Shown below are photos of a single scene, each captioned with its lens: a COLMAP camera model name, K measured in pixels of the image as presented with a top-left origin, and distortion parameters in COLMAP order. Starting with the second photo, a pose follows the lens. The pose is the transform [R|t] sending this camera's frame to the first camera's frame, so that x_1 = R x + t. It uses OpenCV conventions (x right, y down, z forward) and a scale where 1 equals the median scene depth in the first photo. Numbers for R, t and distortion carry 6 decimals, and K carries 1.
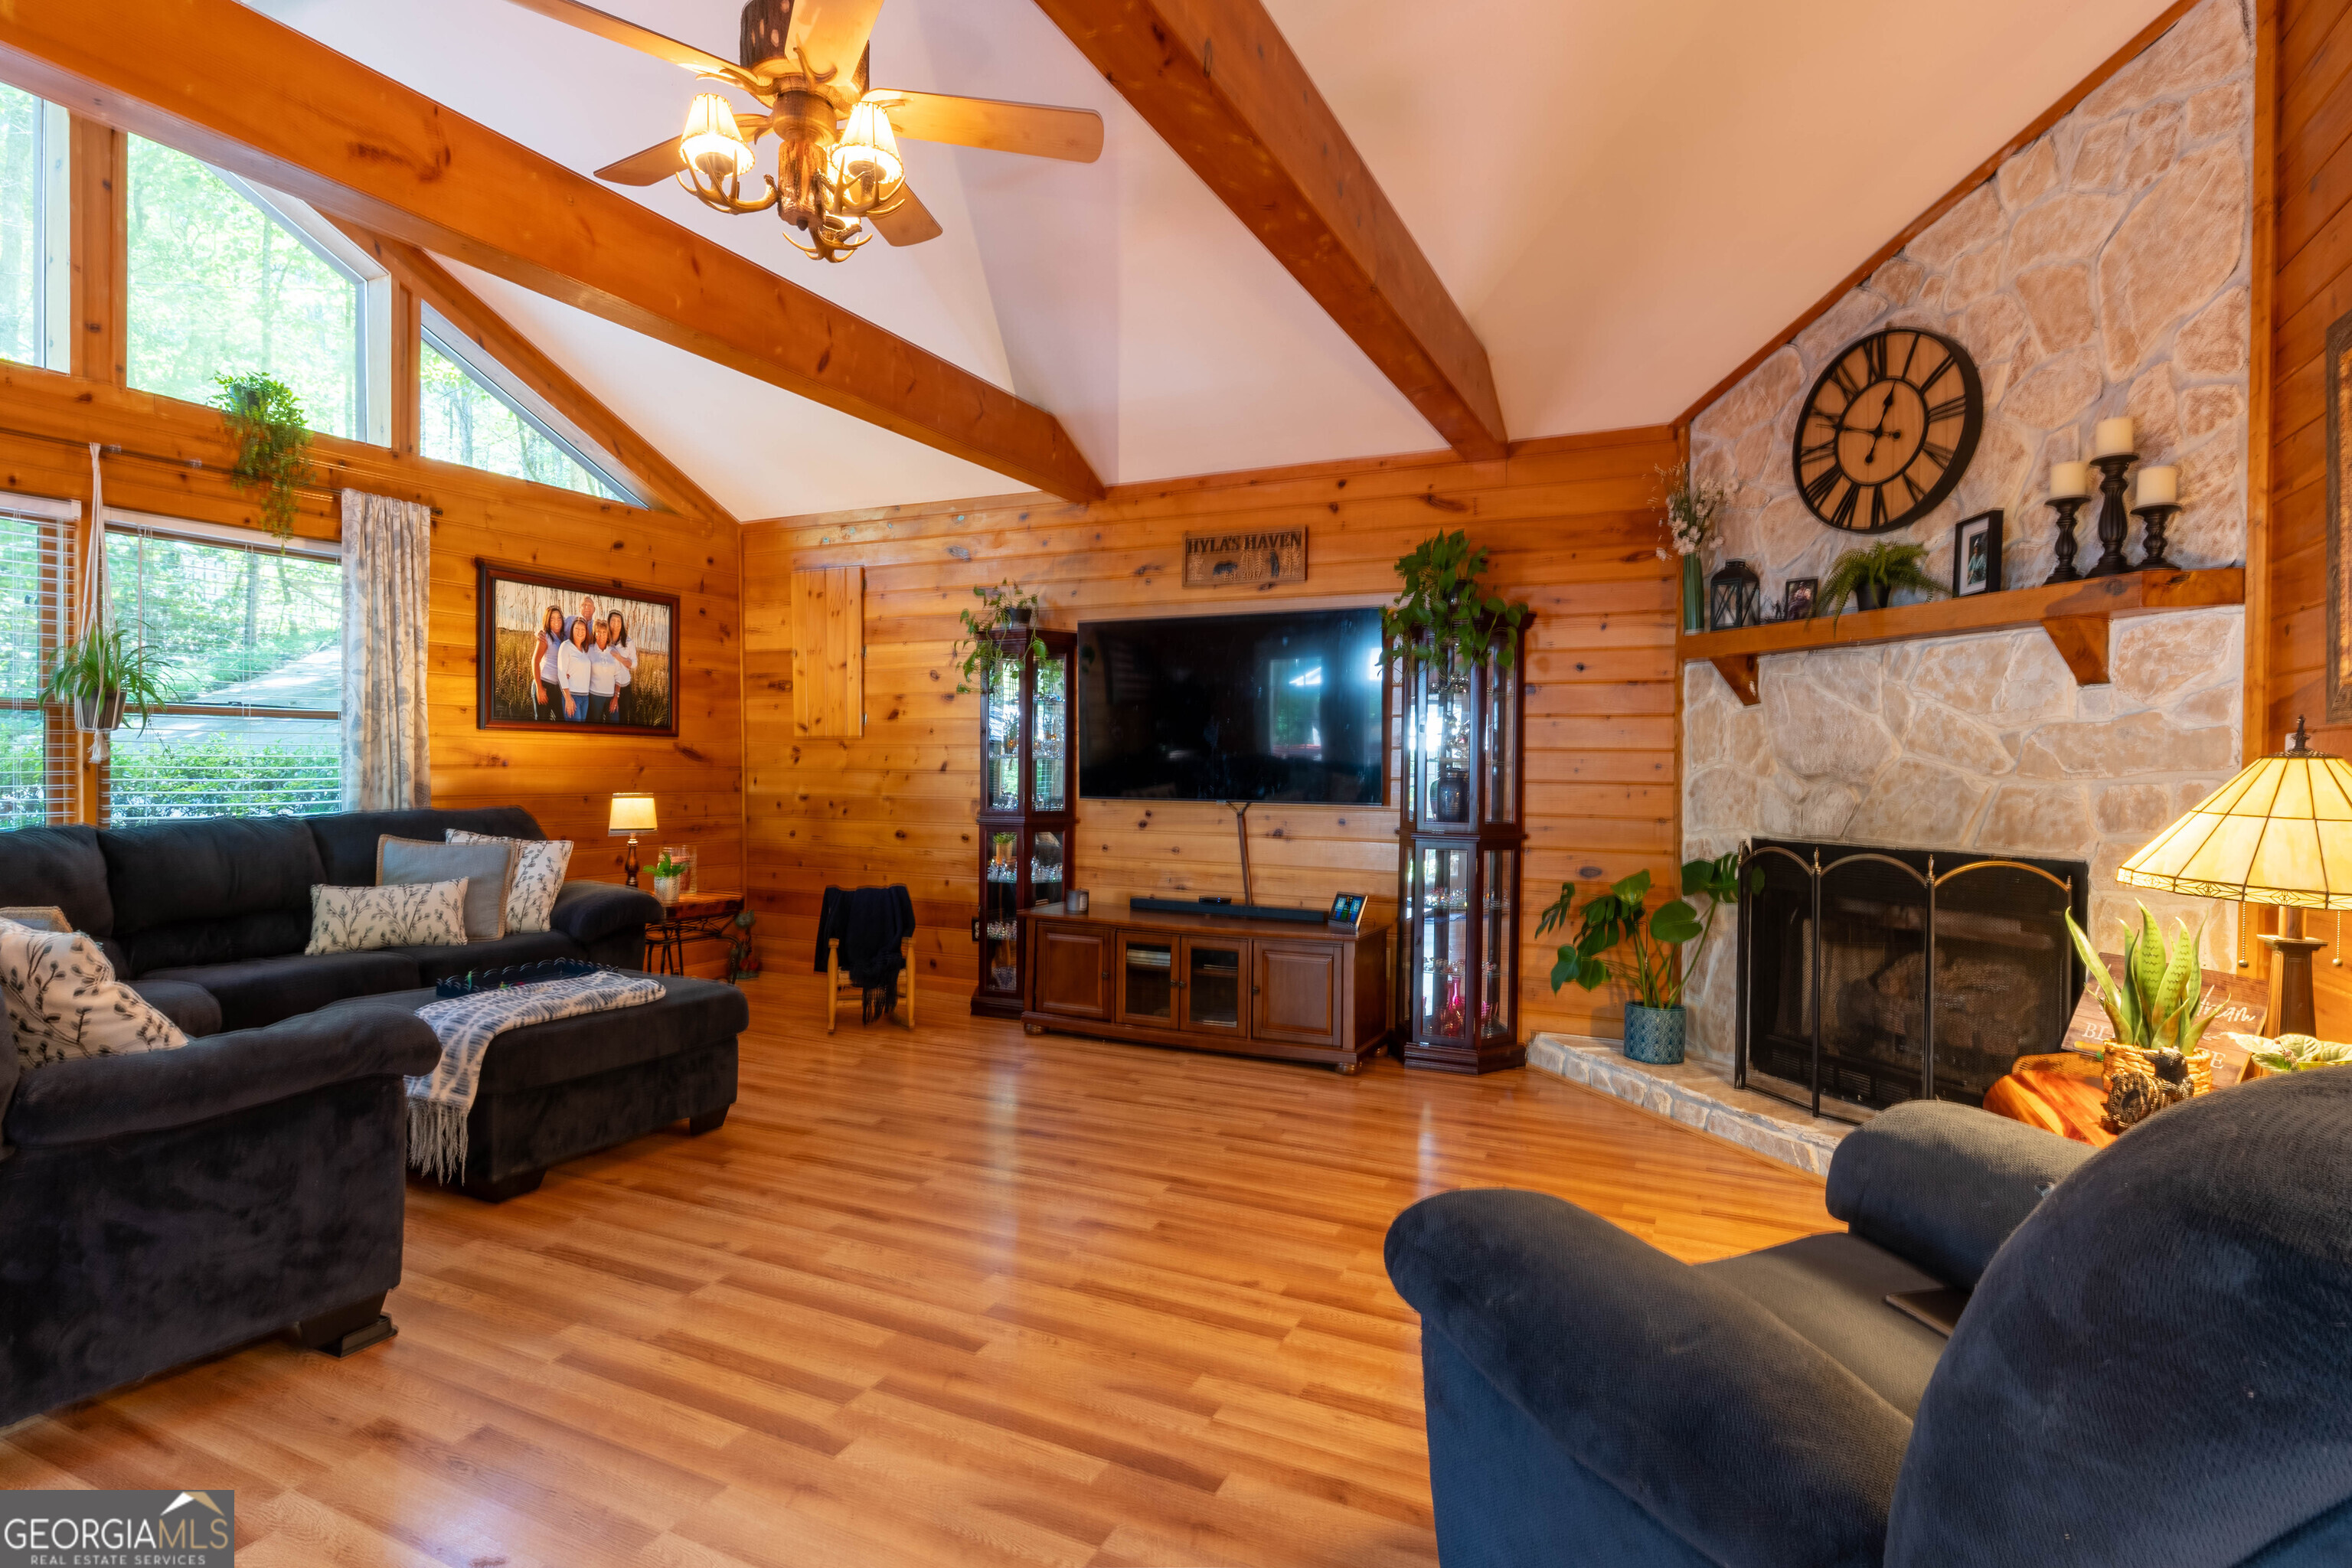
lens RADIAL K [[1174.0, 0, 1194.1], [0, 1174.0, 783.1], [0, 0, 1]] dist [0.001637, -0.003358]
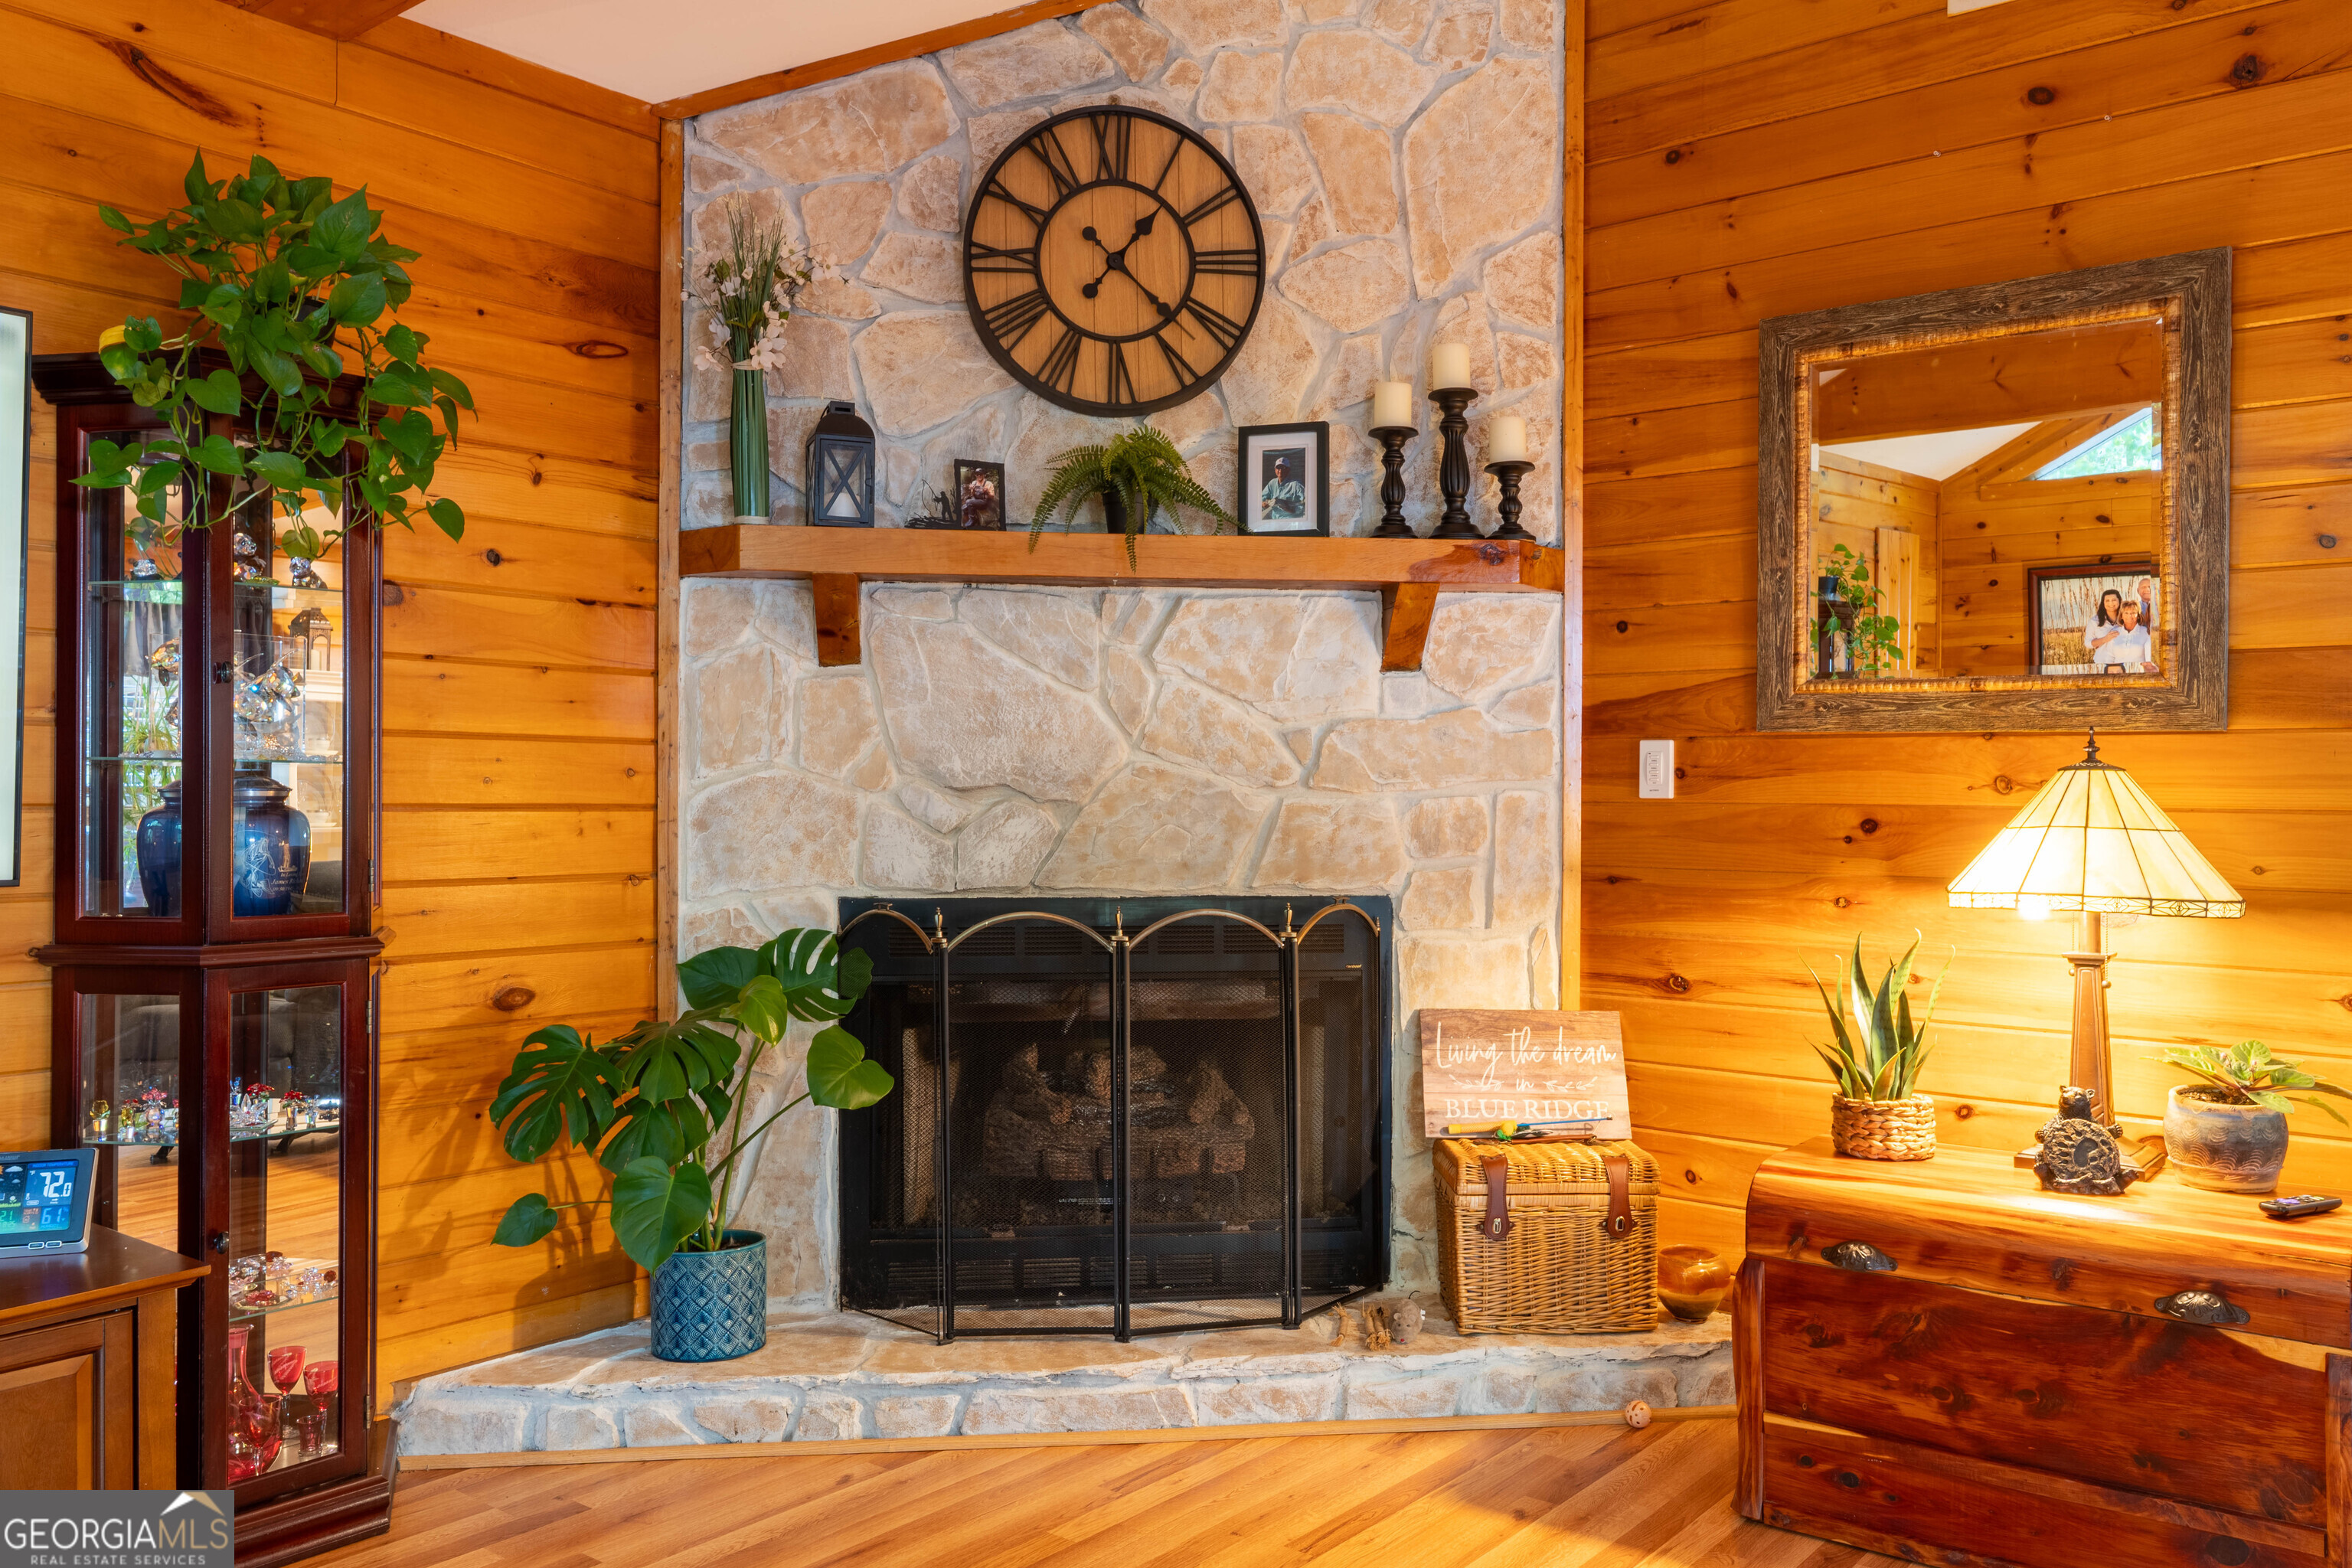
lens RADIAL K [[1795.8, 0, 1201.5], [0, 1795.8, 771.8], [0, 0, 1]] dist [-0.004383, 0.020502]
pose [[0.235229, -0.001324, 0.971939, -0.318951], [0.010351, 0.999946, -0.001144, -0.011749], [-0.971885, 0.010330, 0.235230, 0.616285]]
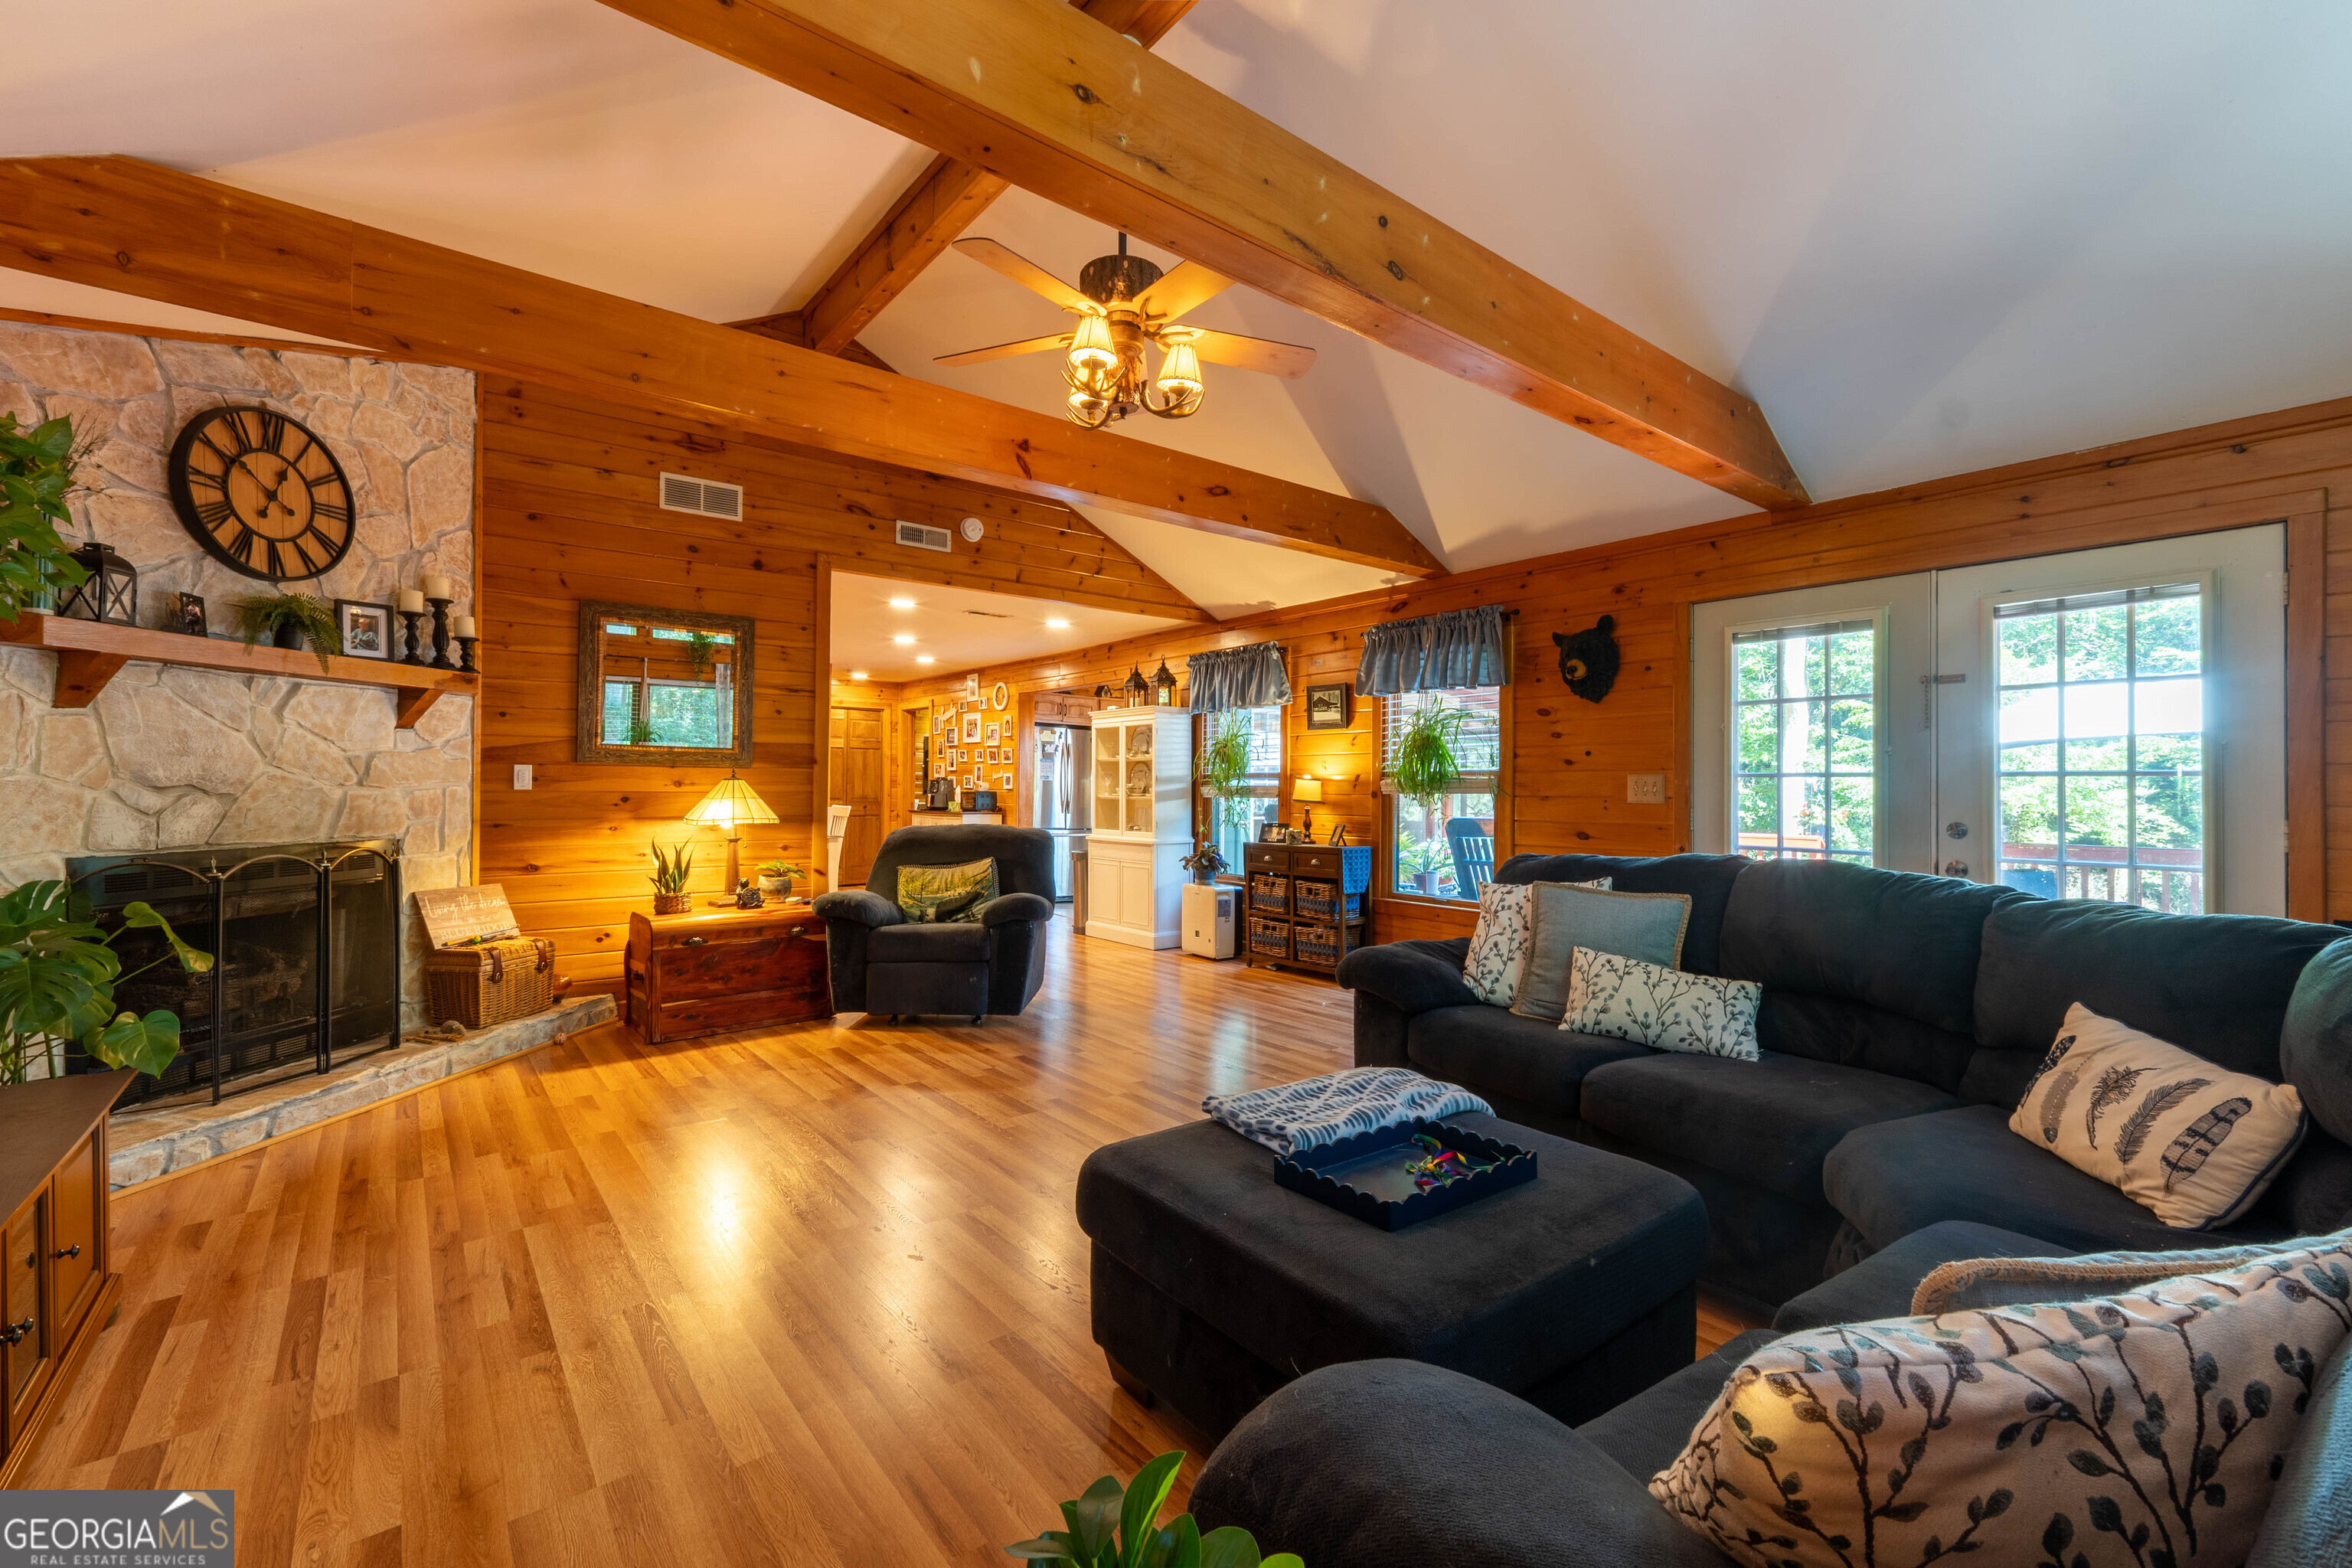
lens RADIAL K [[990.0, 0, 1160.5], [0, 990.0, 781.1], [0, 0, 1]] dist [0.005530, 0.001408]
pose [[-0.886142, -0.012090, 0.463257, -0.577708], [-0.007280, 0.999899, 0.012171, -0.026148], [-0.463357, 0.007413, -0.886141, 1.259468]]
